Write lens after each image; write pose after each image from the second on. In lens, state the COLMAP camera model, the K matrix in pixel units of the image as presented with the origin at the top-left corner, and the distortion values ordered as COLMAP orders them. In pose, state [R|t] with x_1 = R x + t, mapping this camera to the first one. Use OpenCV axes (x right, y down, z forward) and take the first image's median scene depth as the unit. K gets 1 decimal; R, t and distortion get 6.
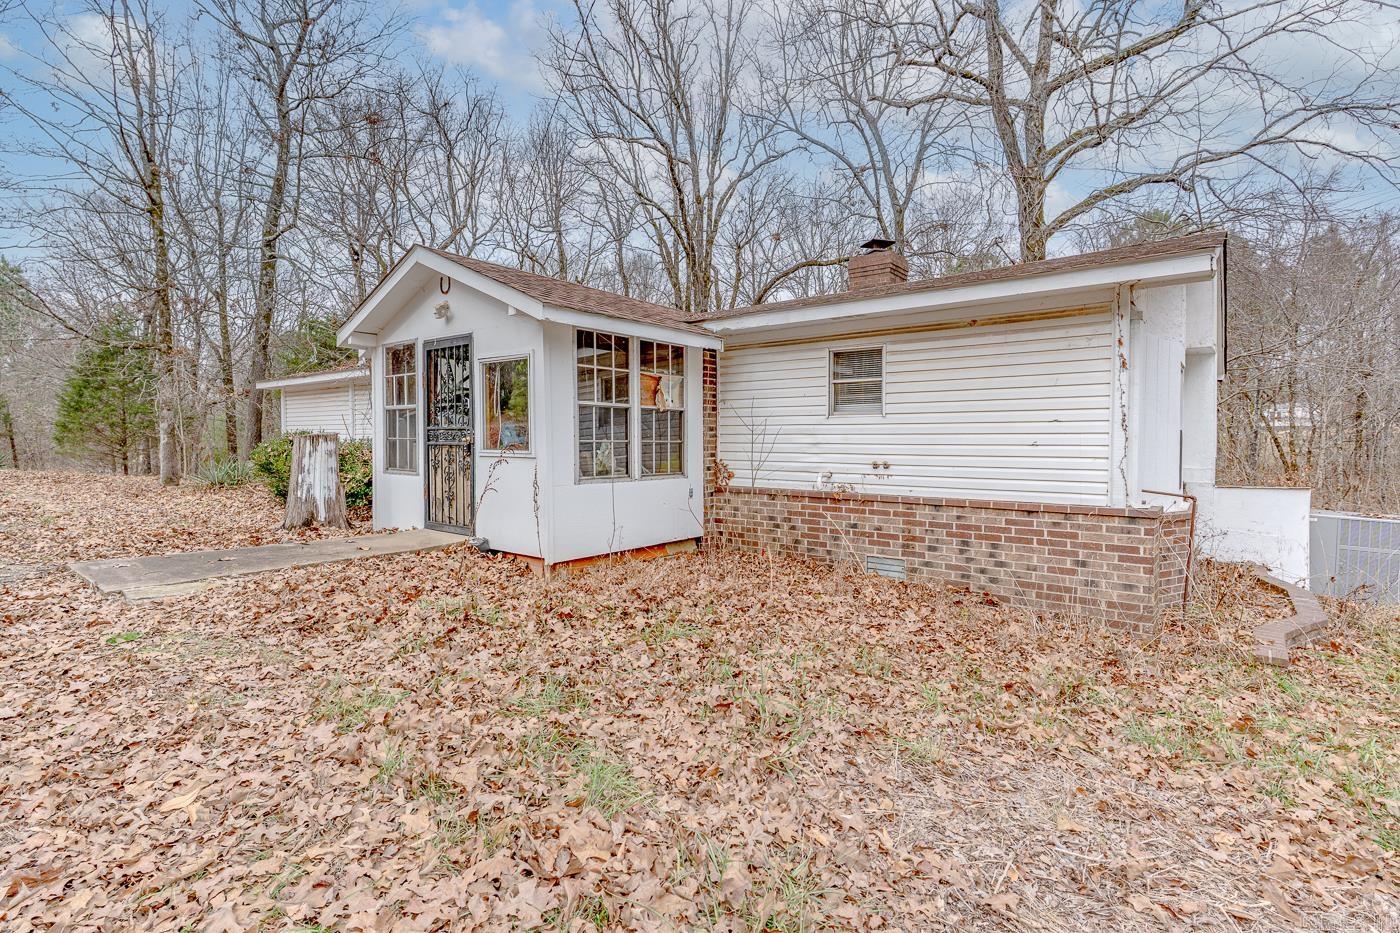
lens RADIAL K [[680.9, 0, 698.9], [0, 680.9, 435.0], [0, 0, 1]] dist [-0.000580, -0.000035]
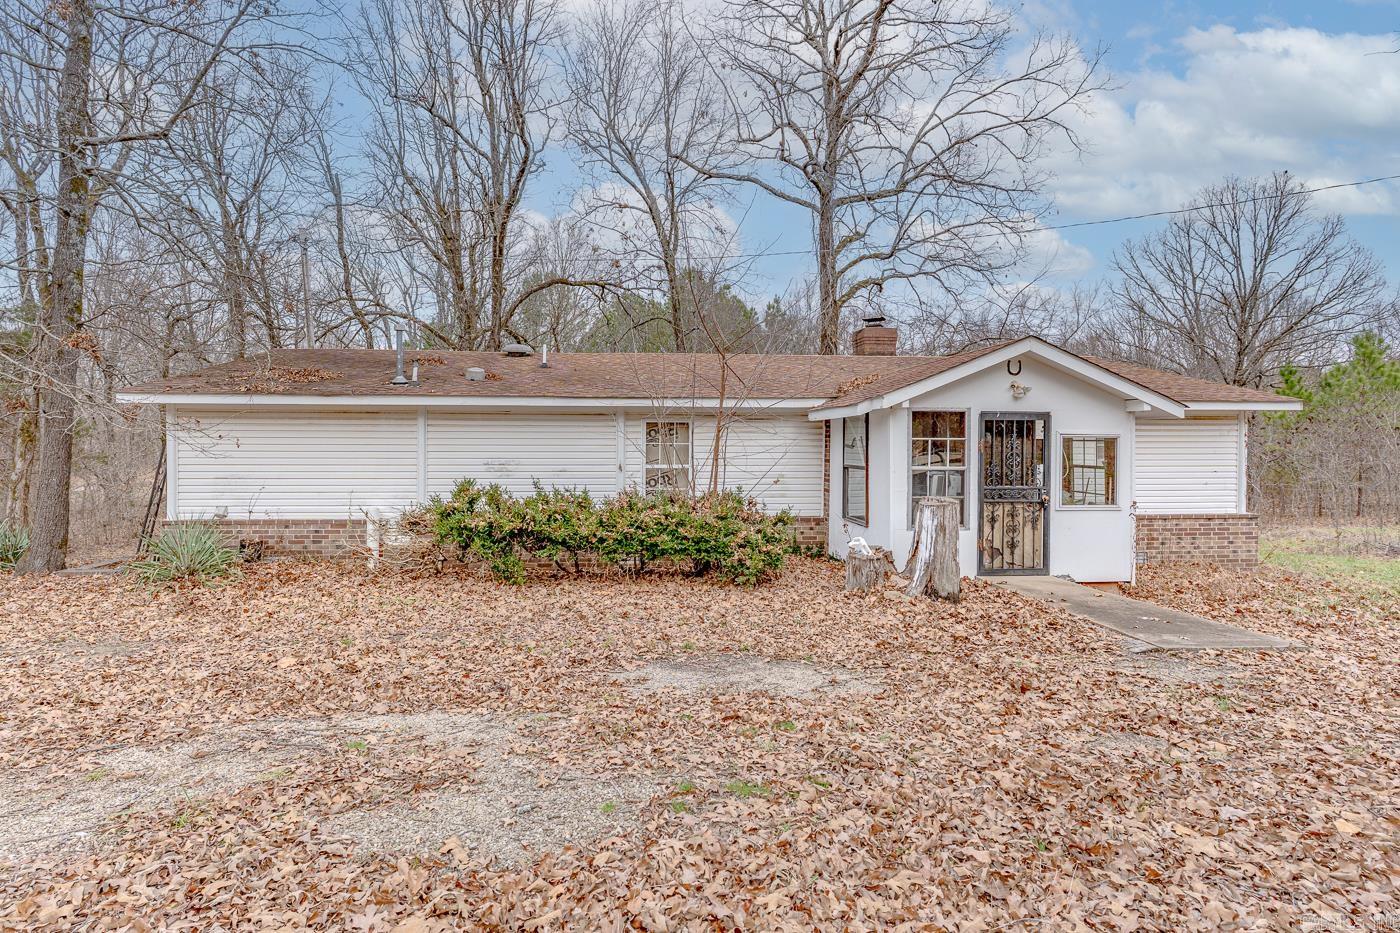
lens RADIAL K [[680.9, 0, 698.9], [0, 680.9, 435.0], [0, 0, 1]] dist [-0.000580, -0.000035]
pose [[0.710348, 0.001122, 0.703850, -1.628717], [-0.006852, 0.999962, 0.005321, -0.107432], [-0.703817, -0.008602, 0.710329, 0.552001]]
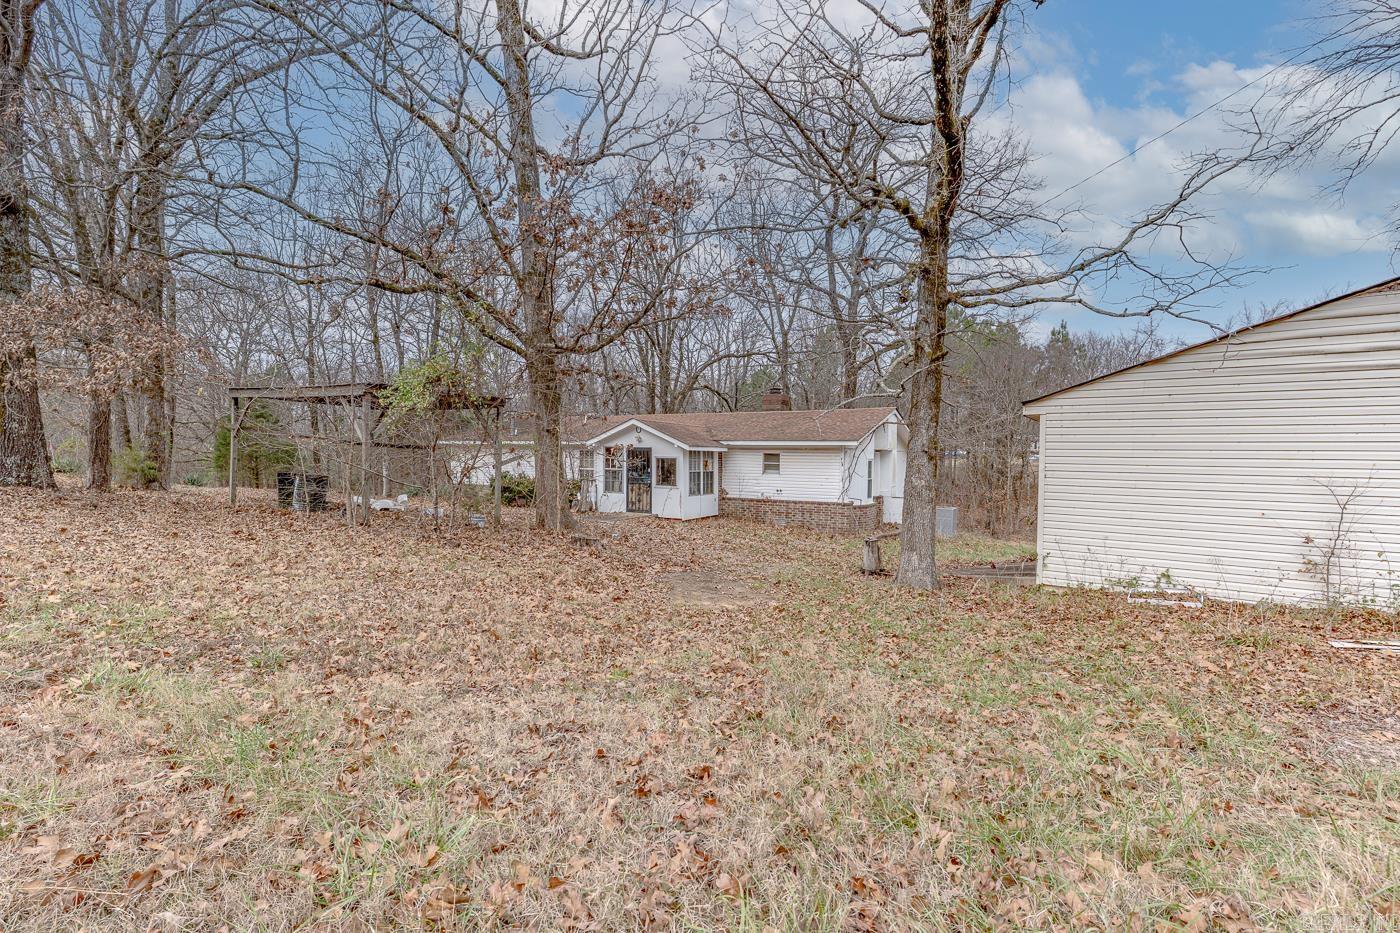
lens RADIAL K [[655.2, 0, 700.0], [0, 655.2, 466.5], [0, 0, 1]] dist [0.001124, 0.000209]
pose [[0.986683, 0.006001, 0.162545, -0.584198], [-0.009874, 0.999686, 0.023026, -0.132013], [-0.162356, -0.024324, 0.986432, -1.920697]]
